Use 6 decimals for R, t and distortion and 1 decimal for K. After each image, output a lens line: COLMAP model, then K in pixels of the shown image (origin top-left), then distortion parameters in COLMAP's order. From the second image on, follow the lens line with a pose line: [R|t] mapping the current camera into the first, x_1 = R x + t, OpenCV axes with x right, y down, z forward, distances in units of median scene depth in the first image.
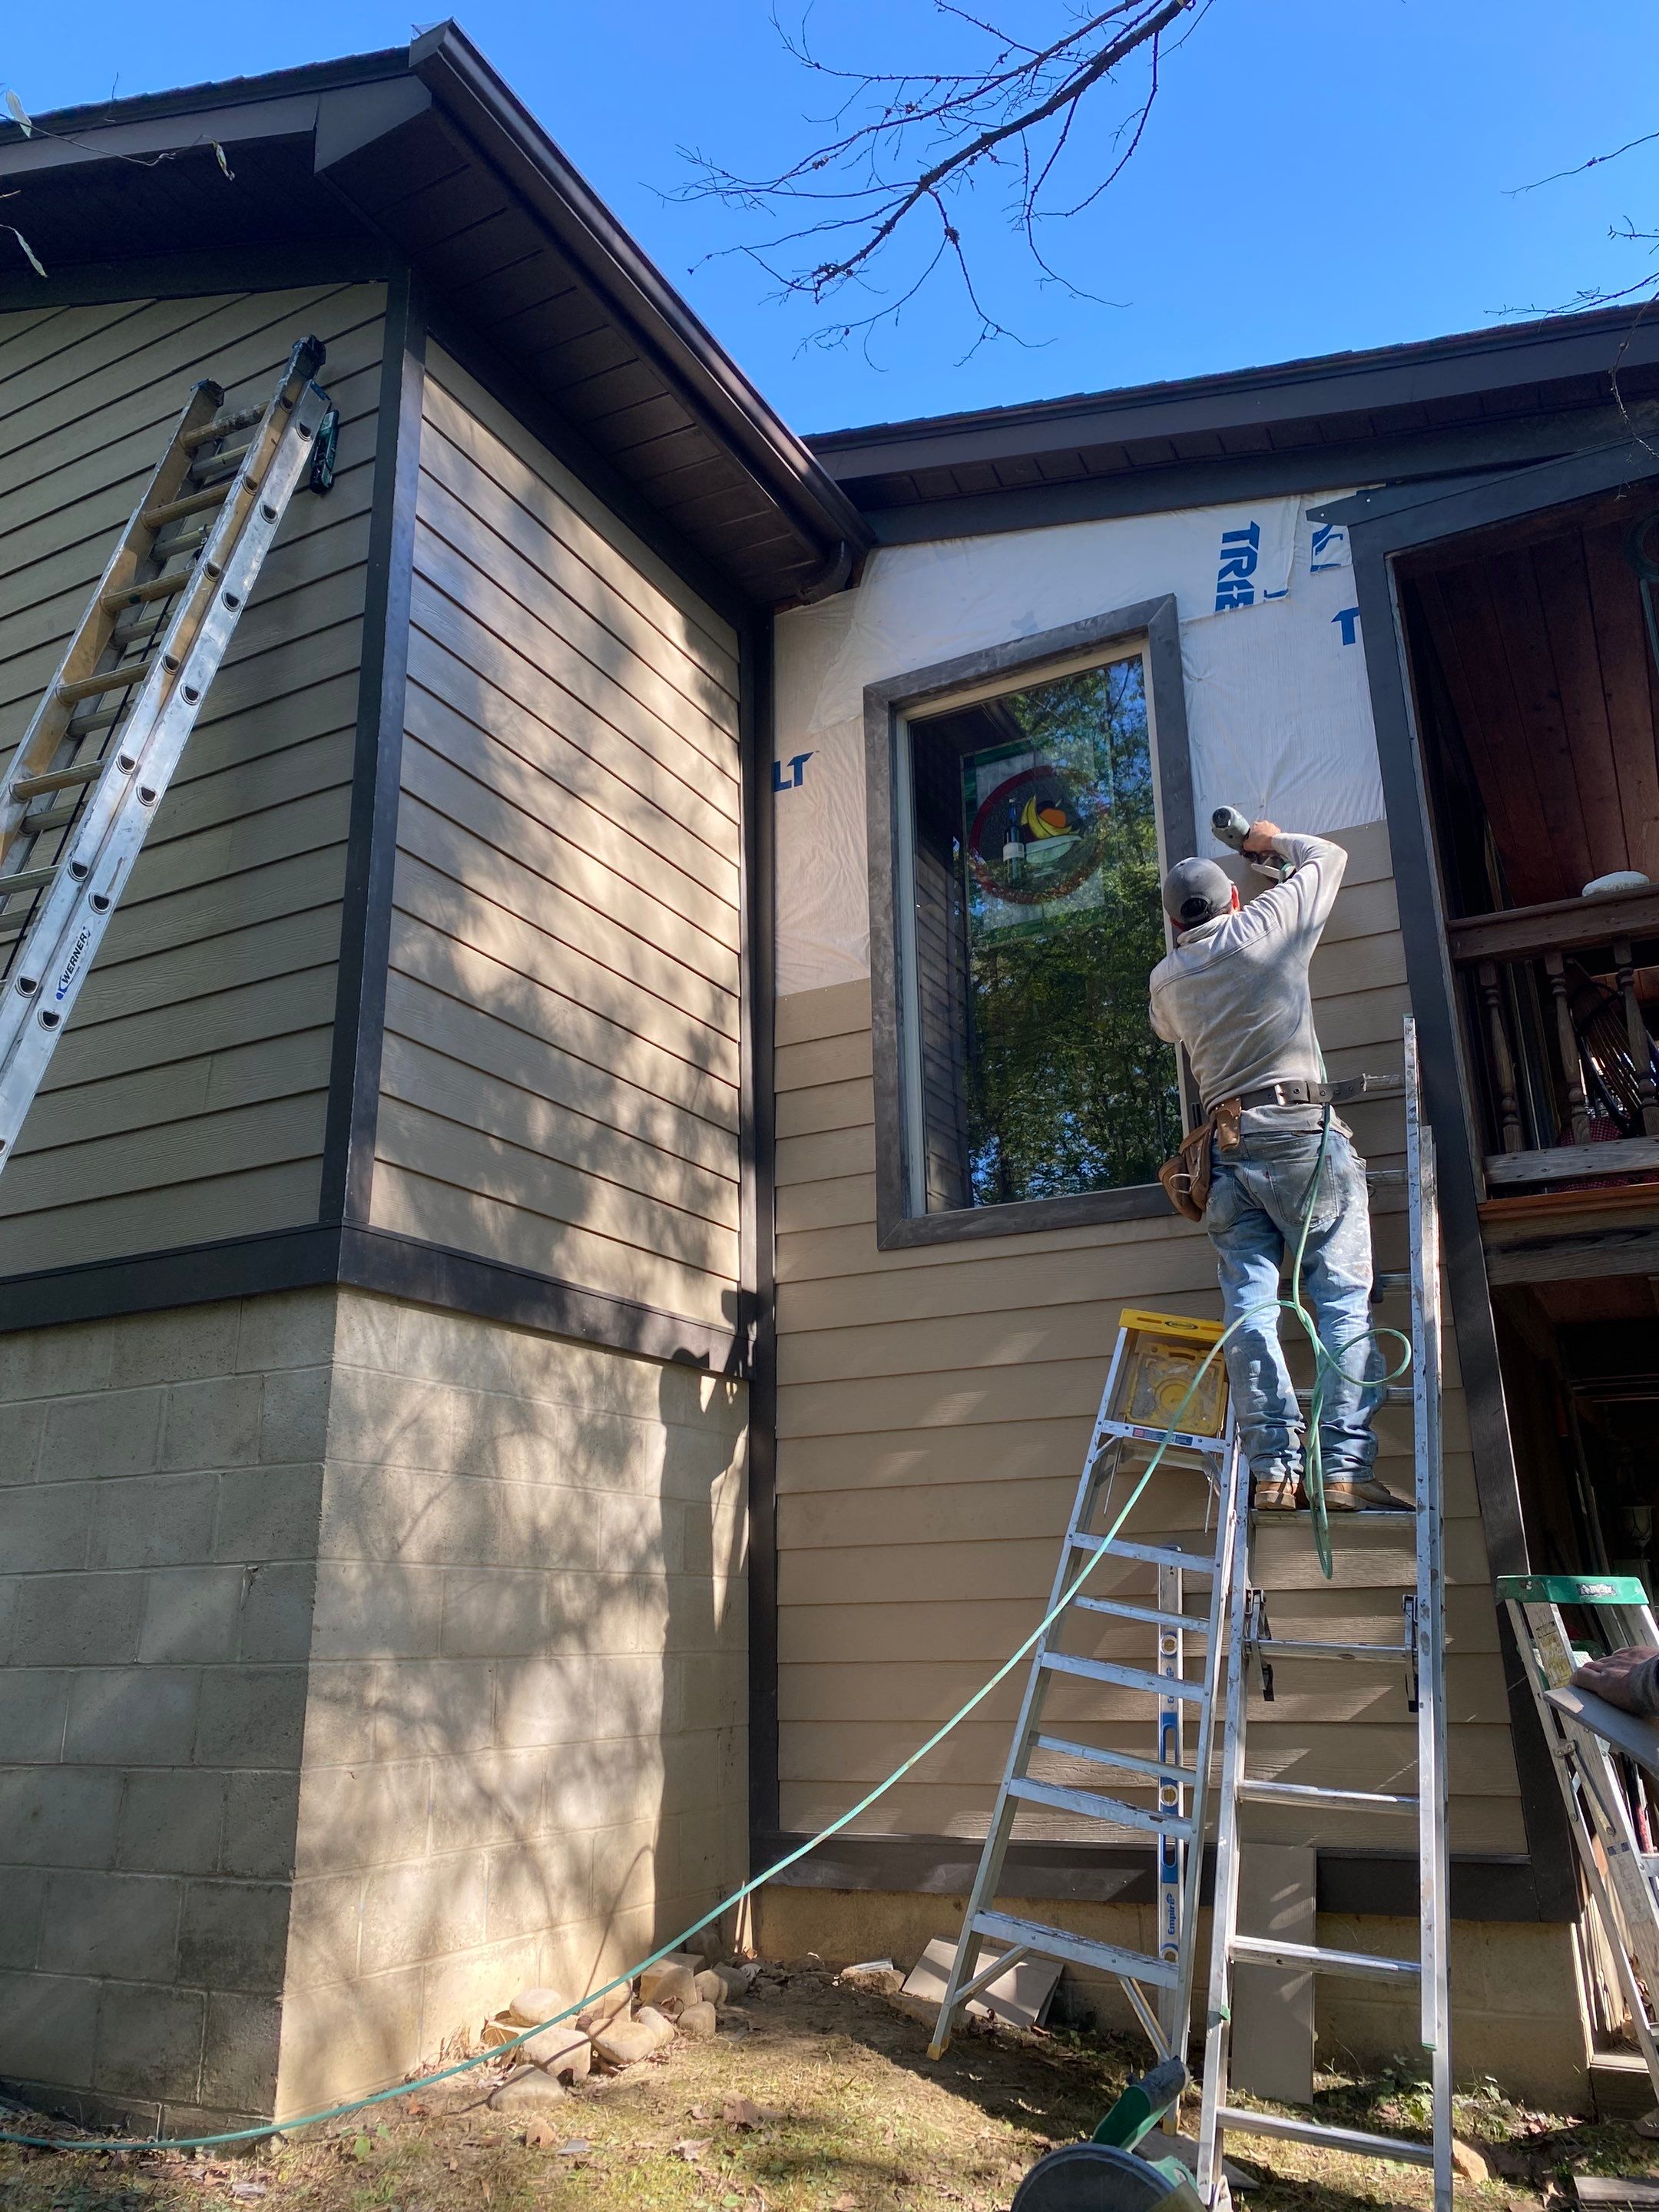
lens RADIAL K [[1653.7, 0, 826.4], [0, 1653.7, 1102.0], [0, 0, 1]] dist [-0.004579, 0.003725]
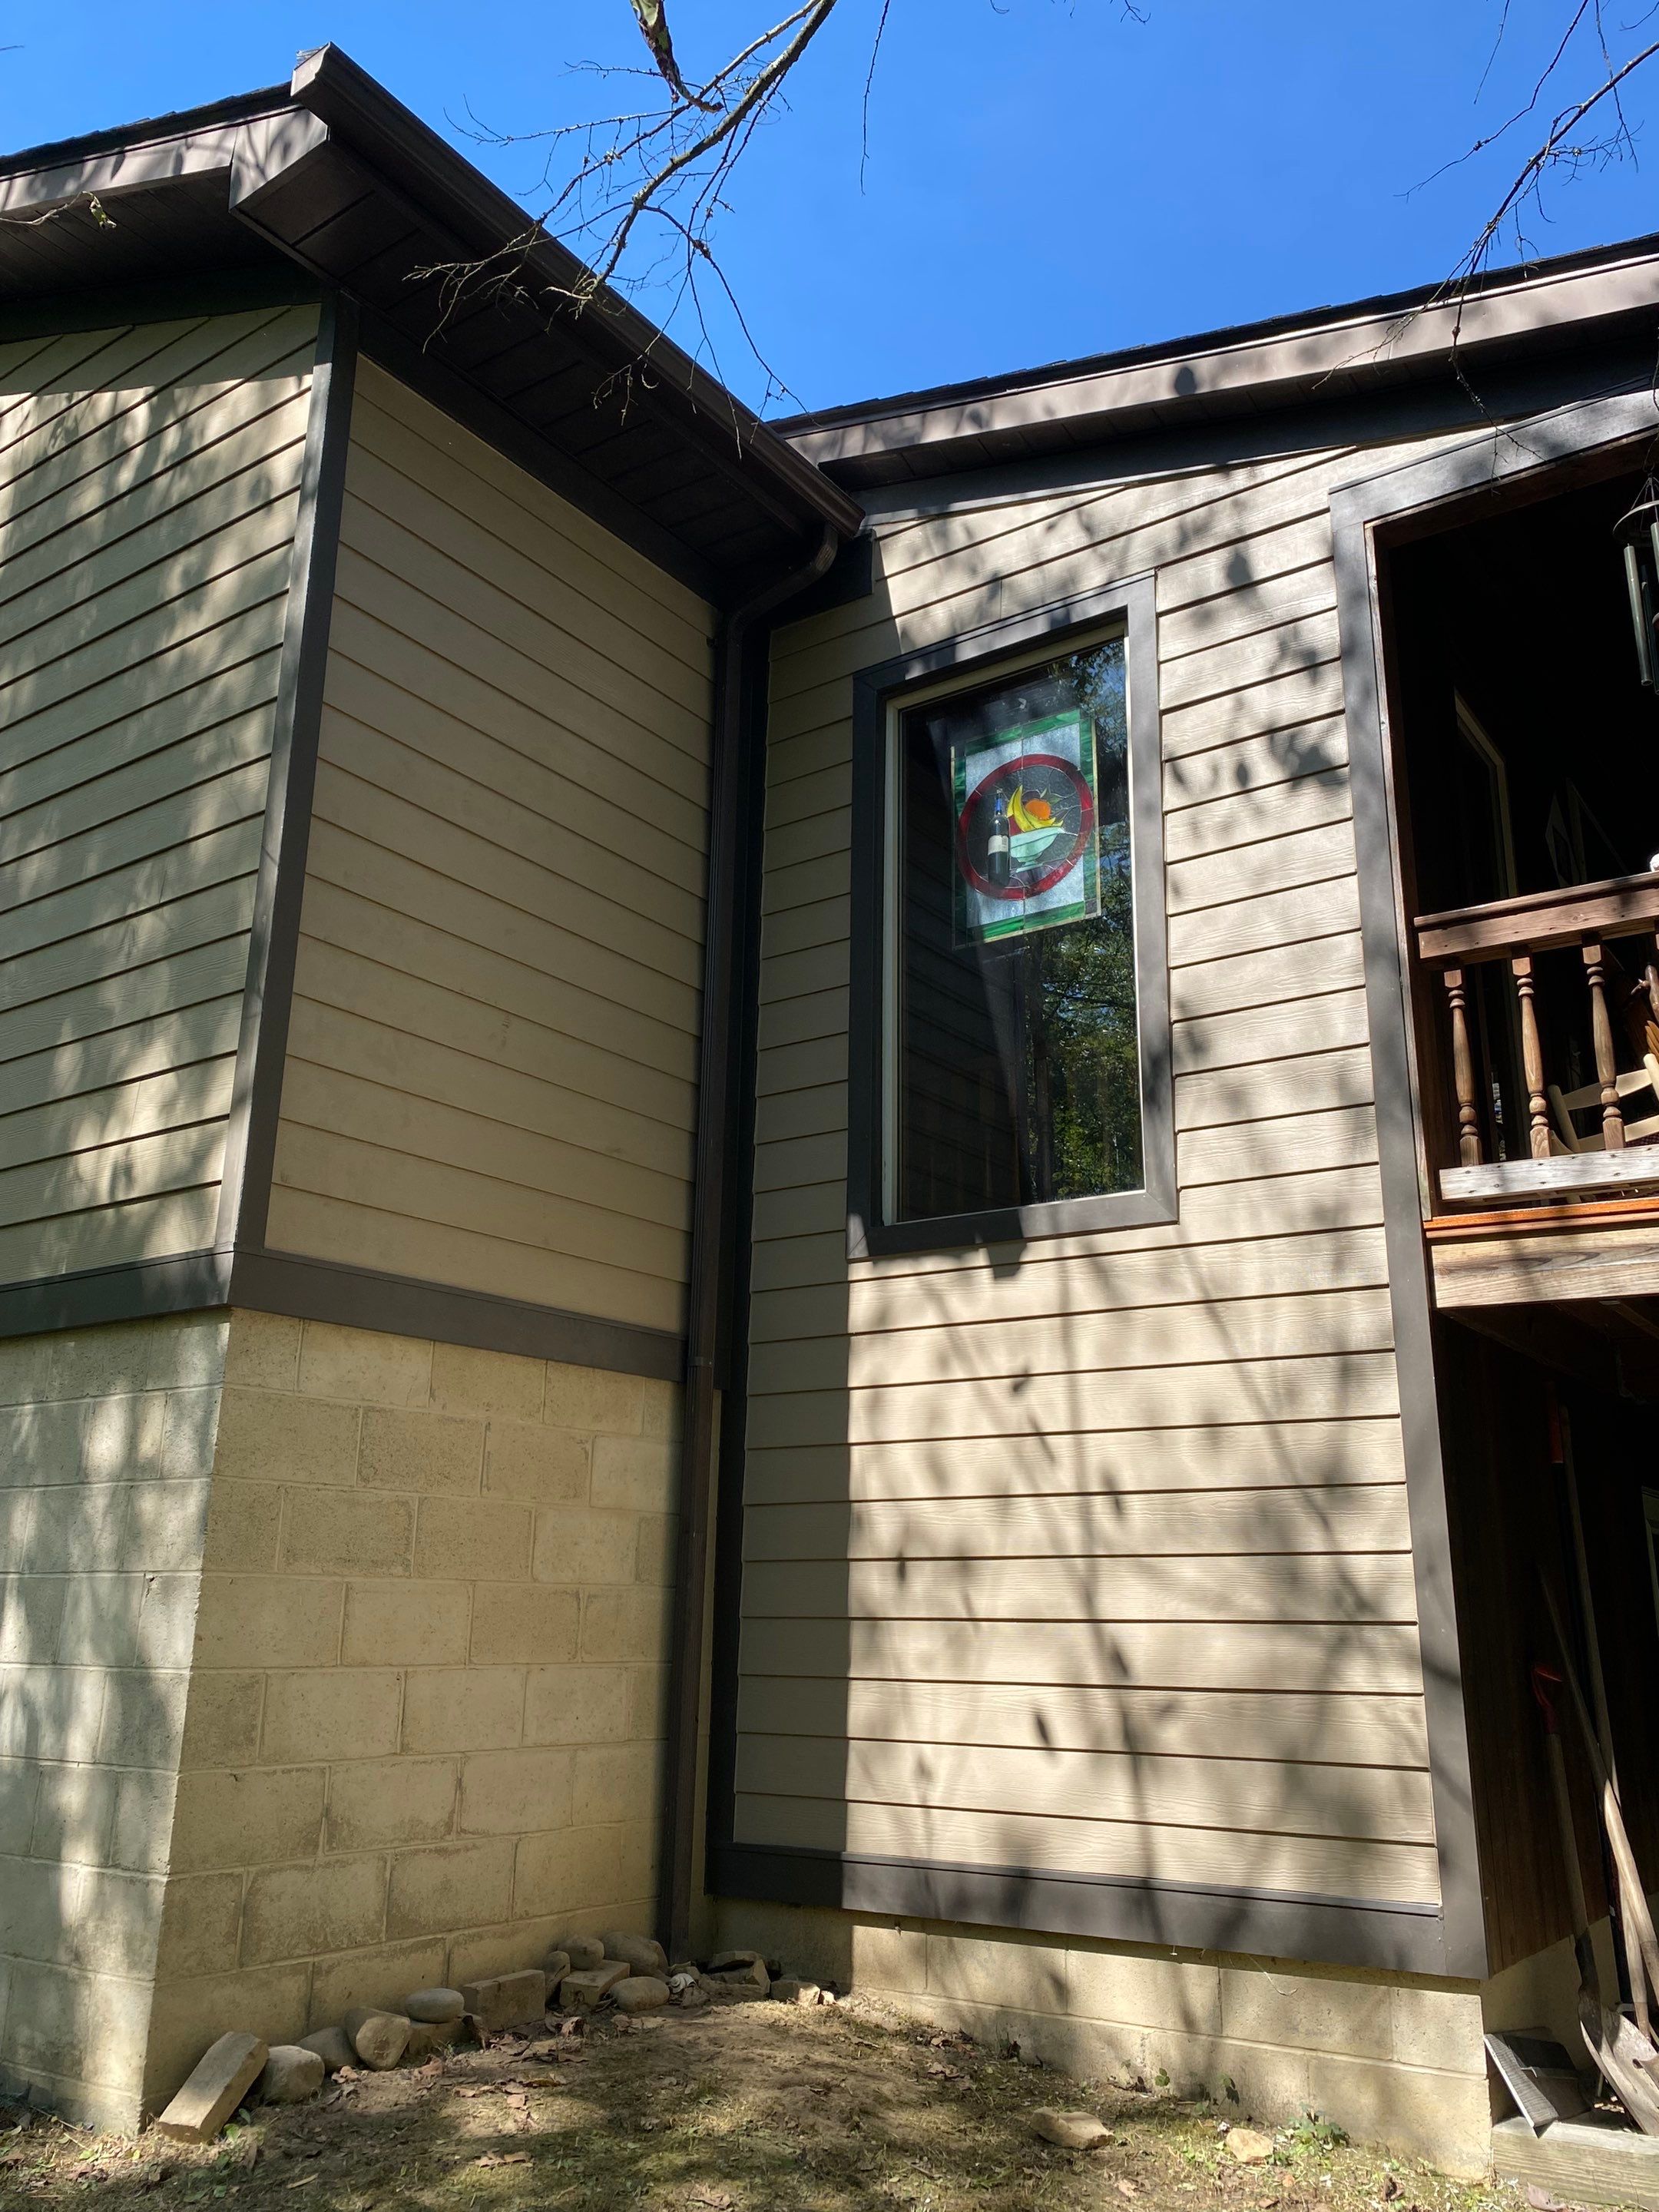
lens RADIAL K [[1762.6, 0, 832.3], [0, 1762.6, 1107.2], [0, 0, 1]] dist [0.003873, -0.005503]
pose [[0.992497, -0.008195, -0.121998, 0.158100], [0.011071, 0.999676, 0.022918, -0.026642], [0.121771, -0.024096, 0.992266, -0.036959]]
